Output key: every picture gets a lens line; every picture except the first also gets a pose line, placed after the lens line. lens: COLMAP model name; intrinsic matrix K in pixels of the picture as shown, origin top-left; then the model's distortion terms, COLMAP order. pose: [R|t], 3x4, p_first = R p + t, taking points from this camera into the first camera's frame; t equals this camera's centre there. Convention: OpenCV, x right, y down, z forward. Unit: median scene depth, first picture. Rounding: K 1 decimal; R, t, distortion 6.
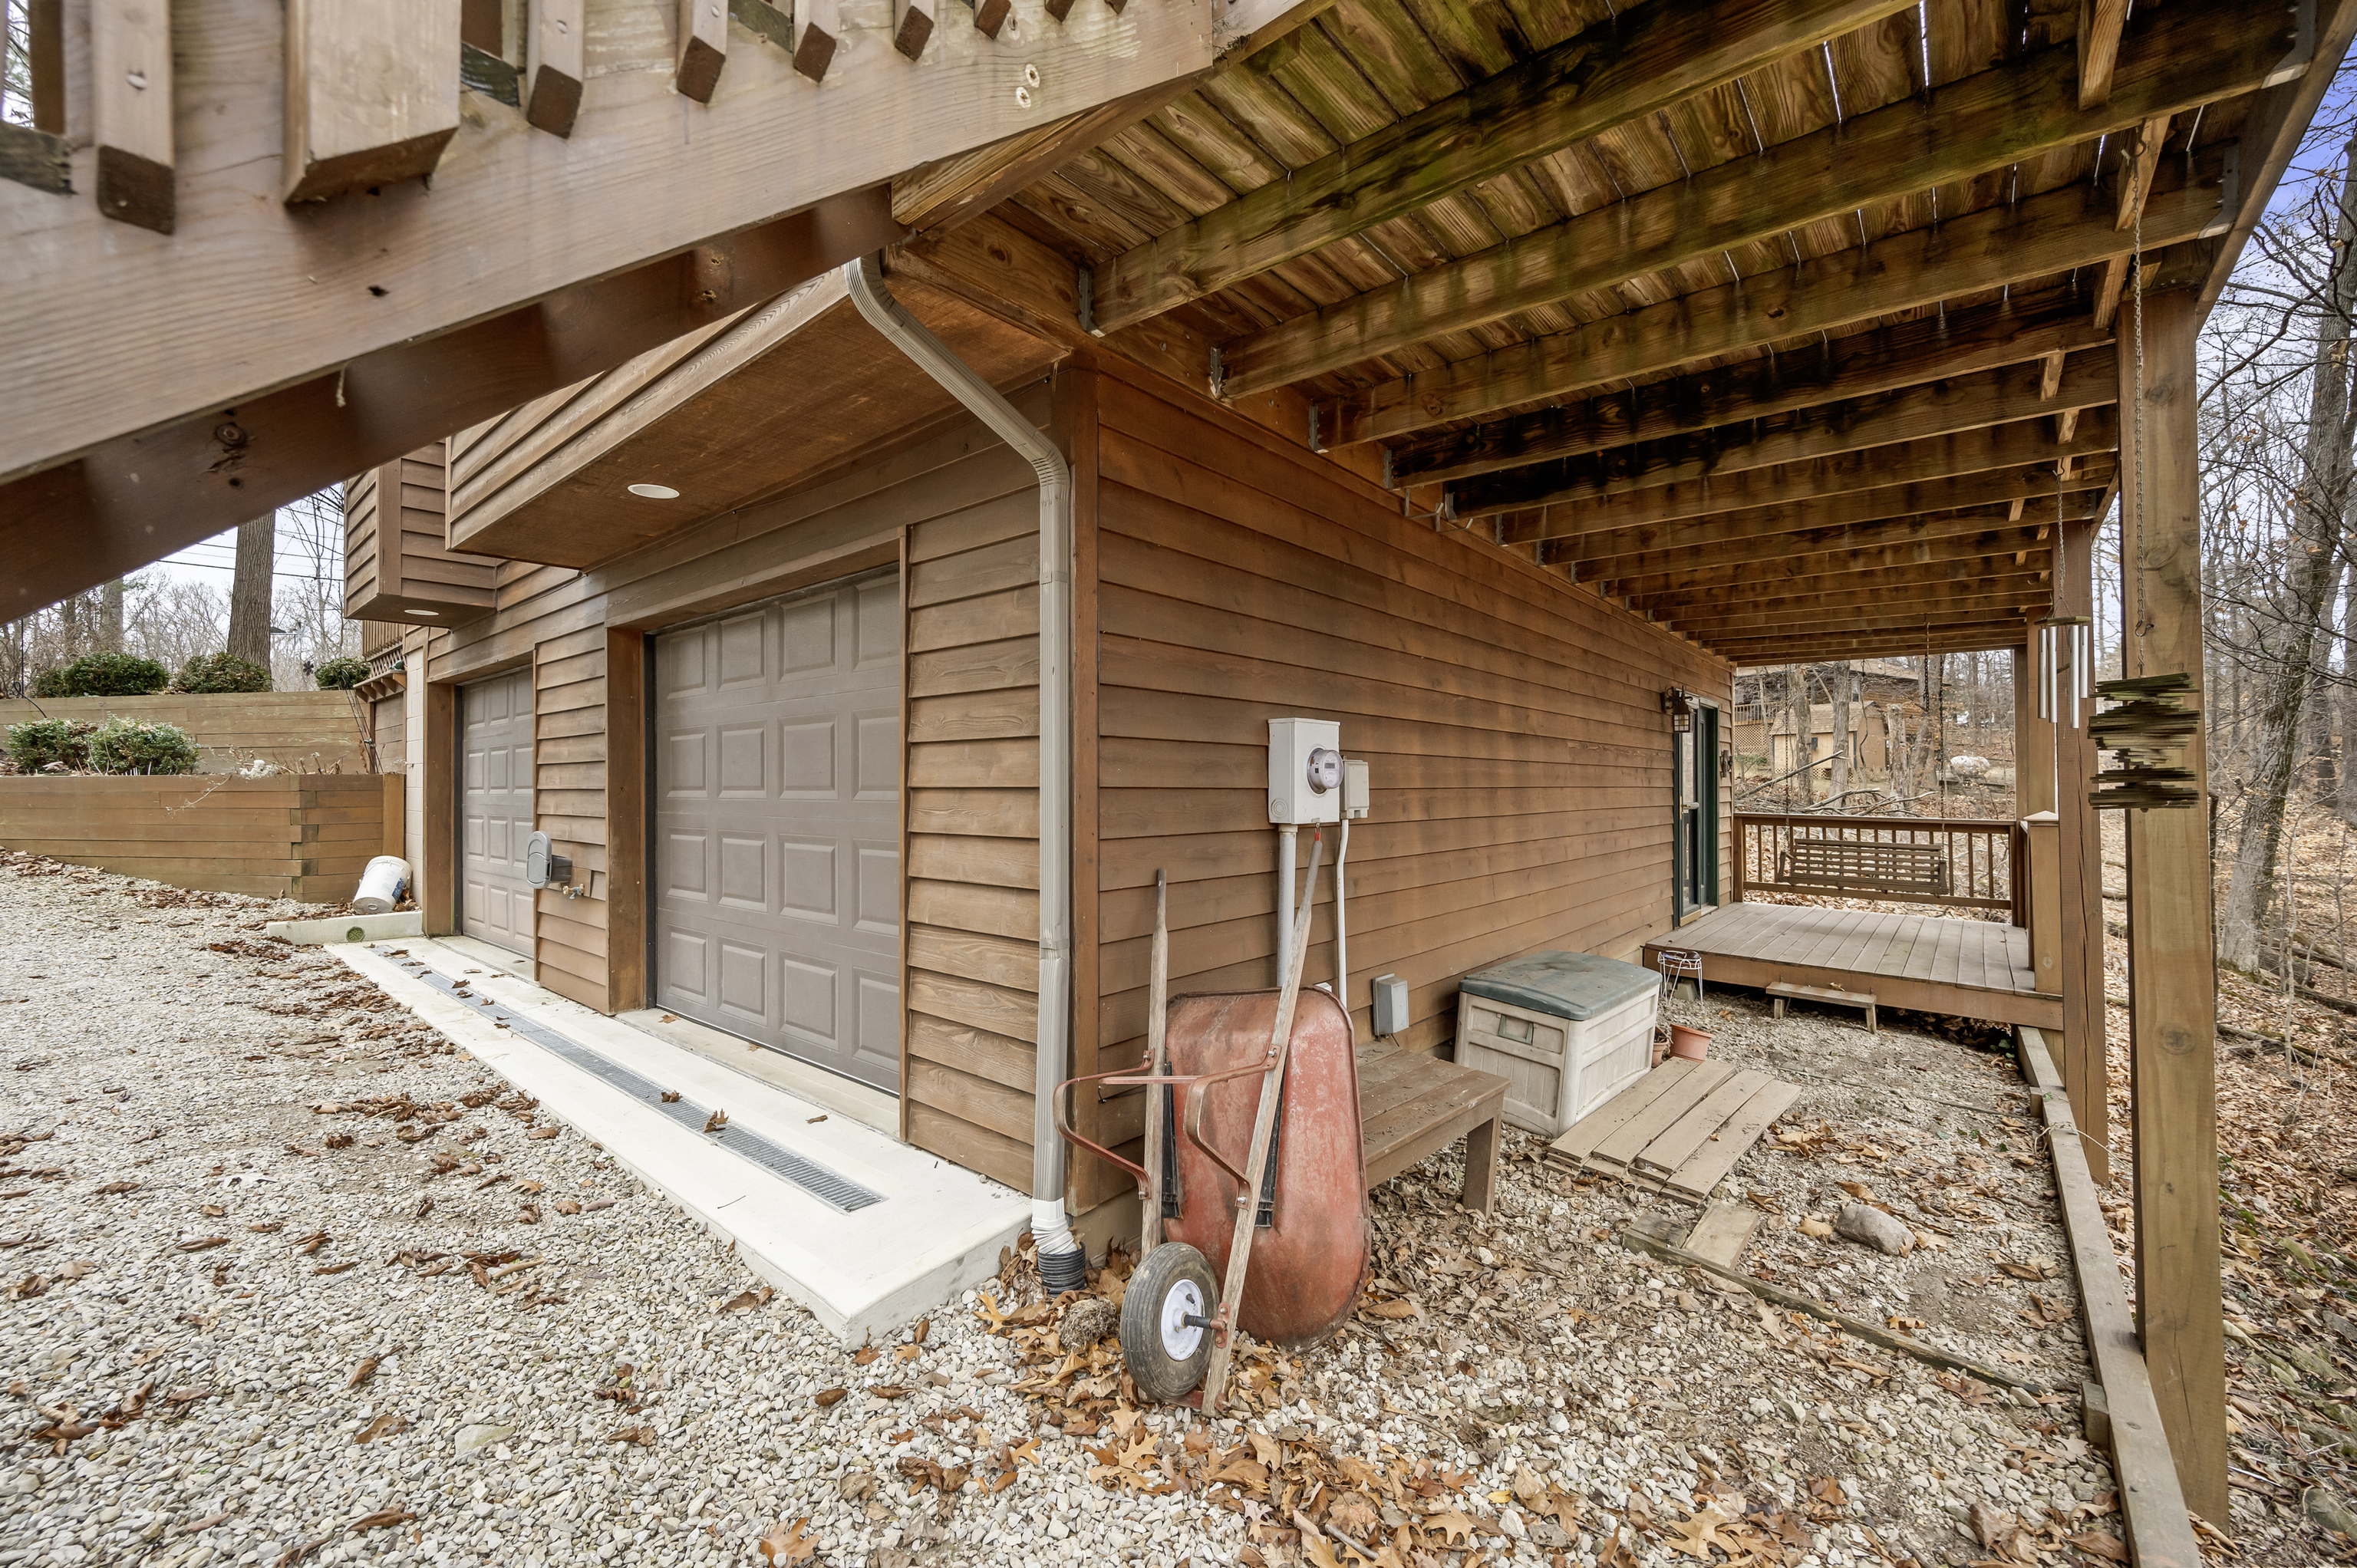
lens RADIAL K [[949.9, 0, 1172.3], [0, 949.9, 797.5], [0, 0, 1]] dist [0.000671, -0.004057]
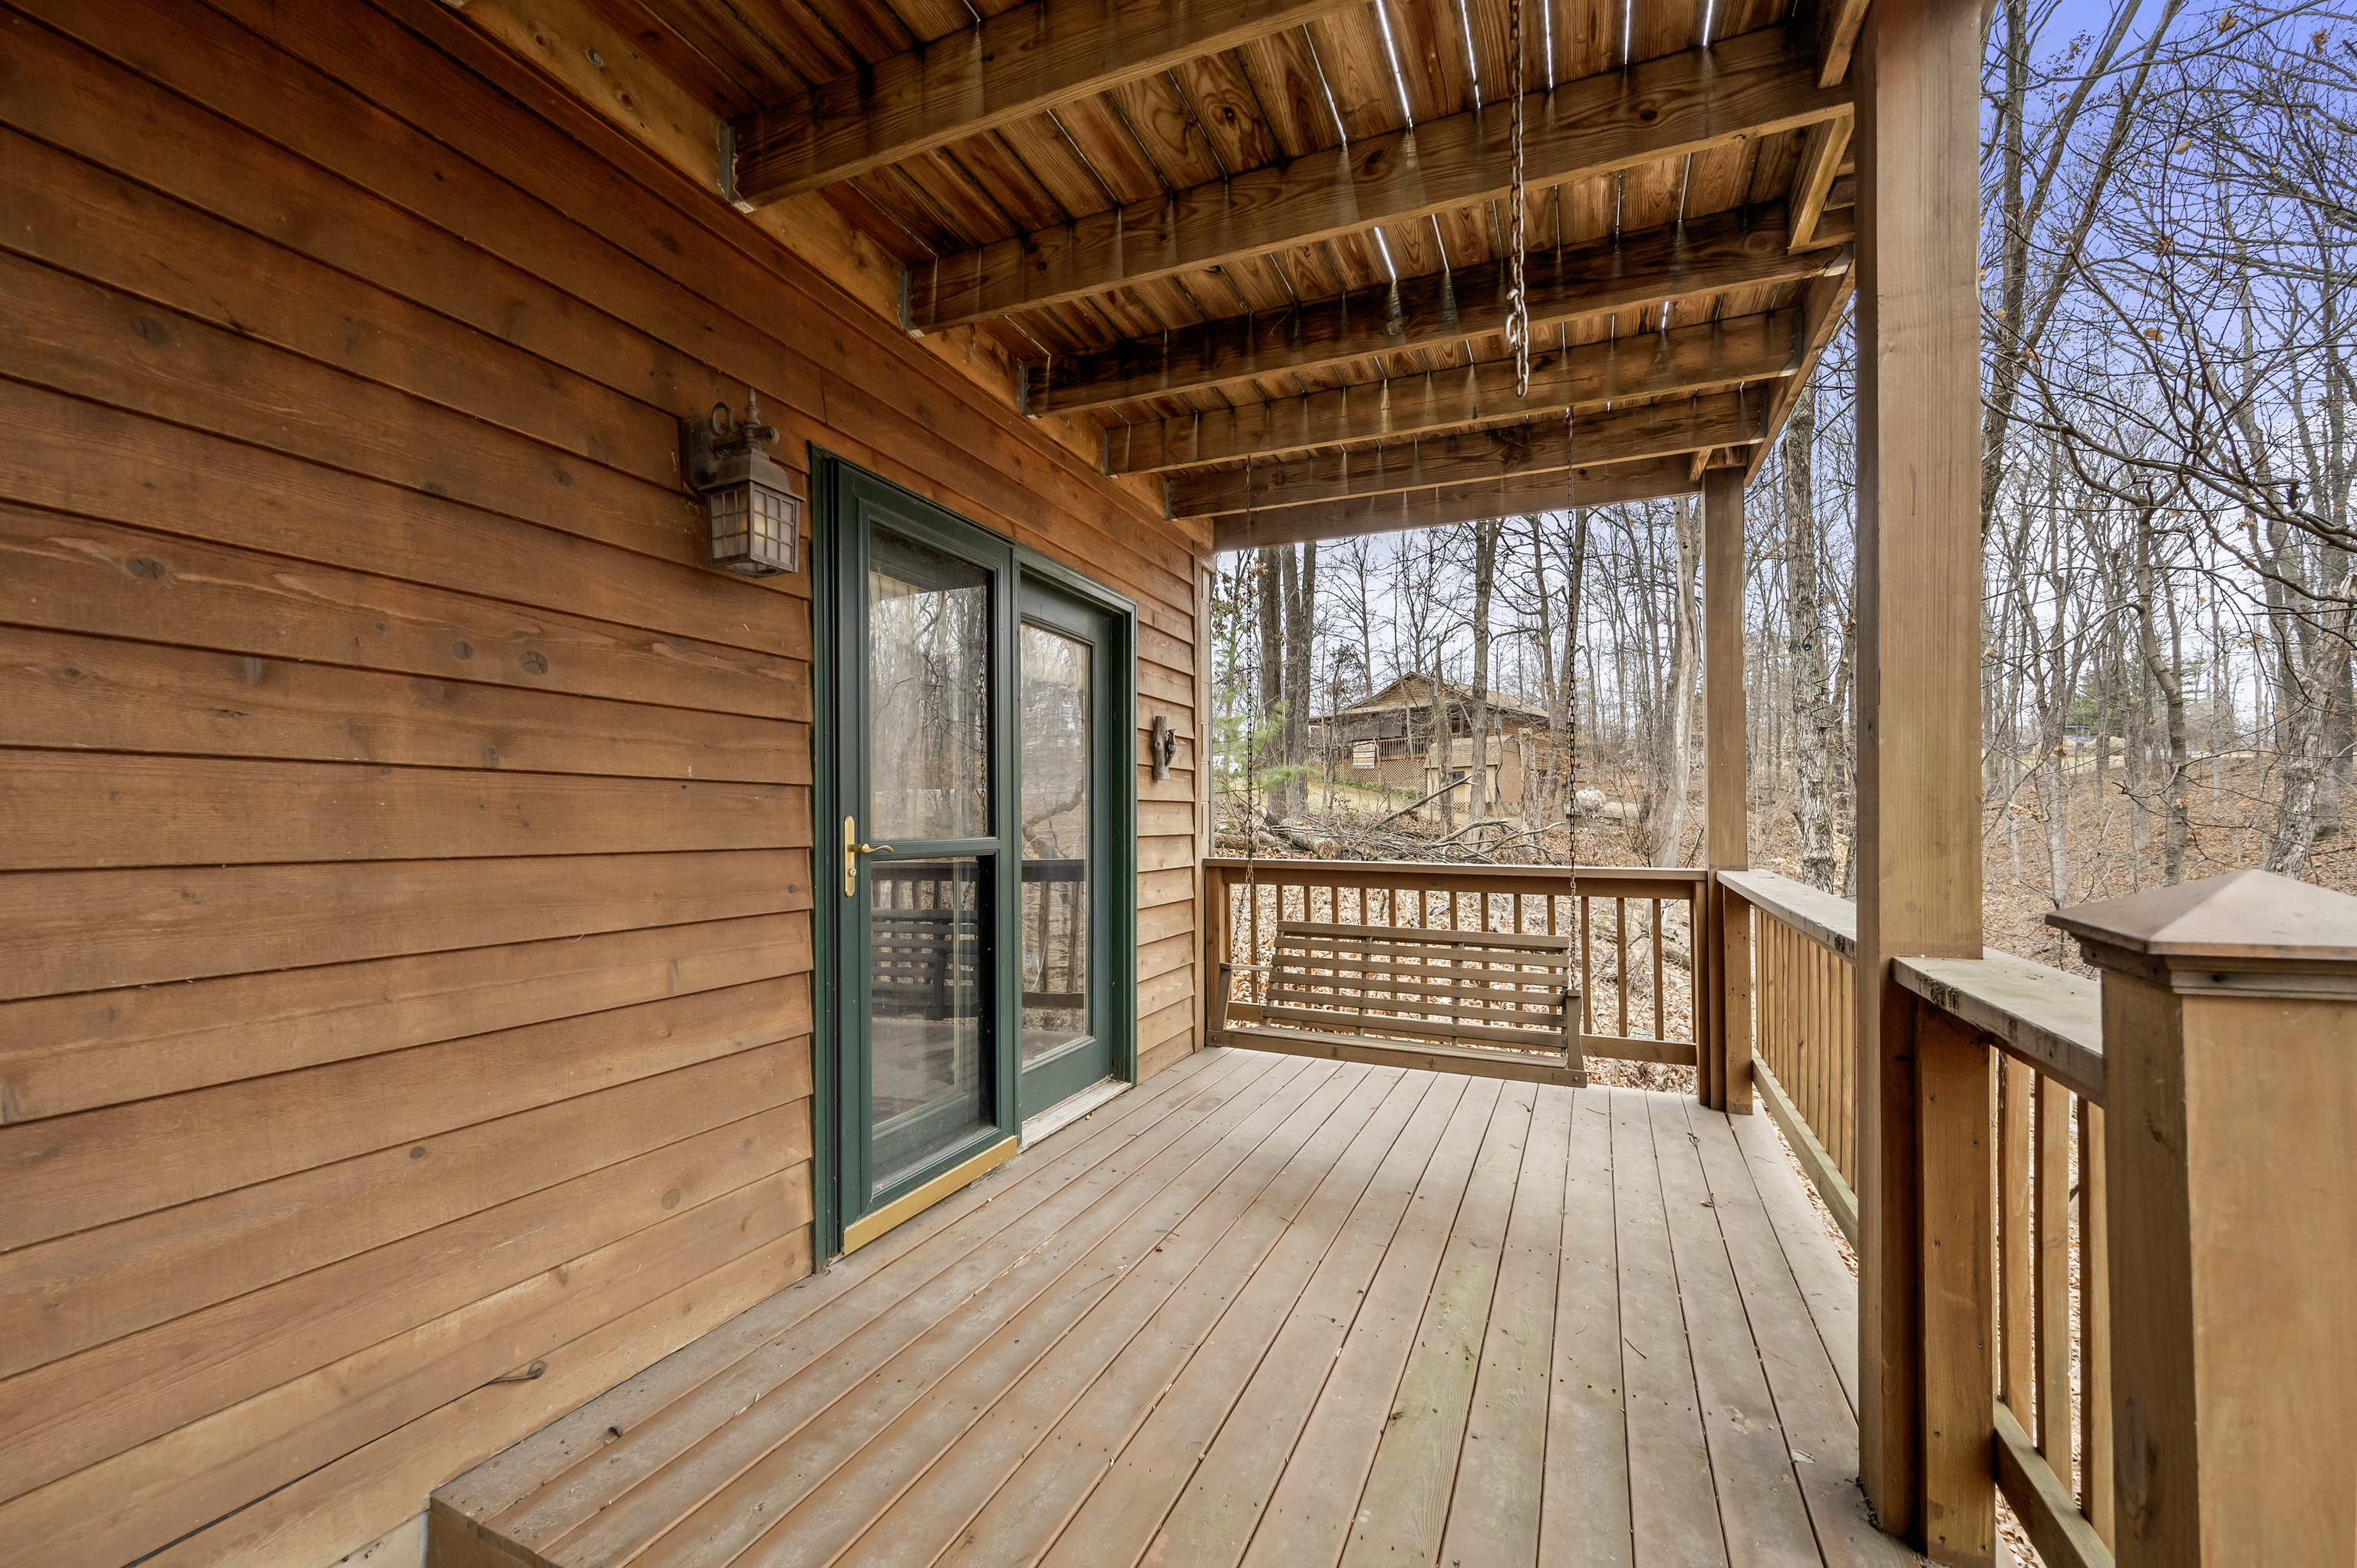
lens RADIAL K [[953.2, 0, 1173.7], [0, 953.2, 833.6], [0, 0, 1]] dist [-0.000227, 0.000091]
pose [[0.958471, 0.000601, 0.285189, 0.469396], [-0.001465, 0.999995, 0.002819, 0.002857], [-0.285186, -0.003119, 0.958467, 0.580878]]
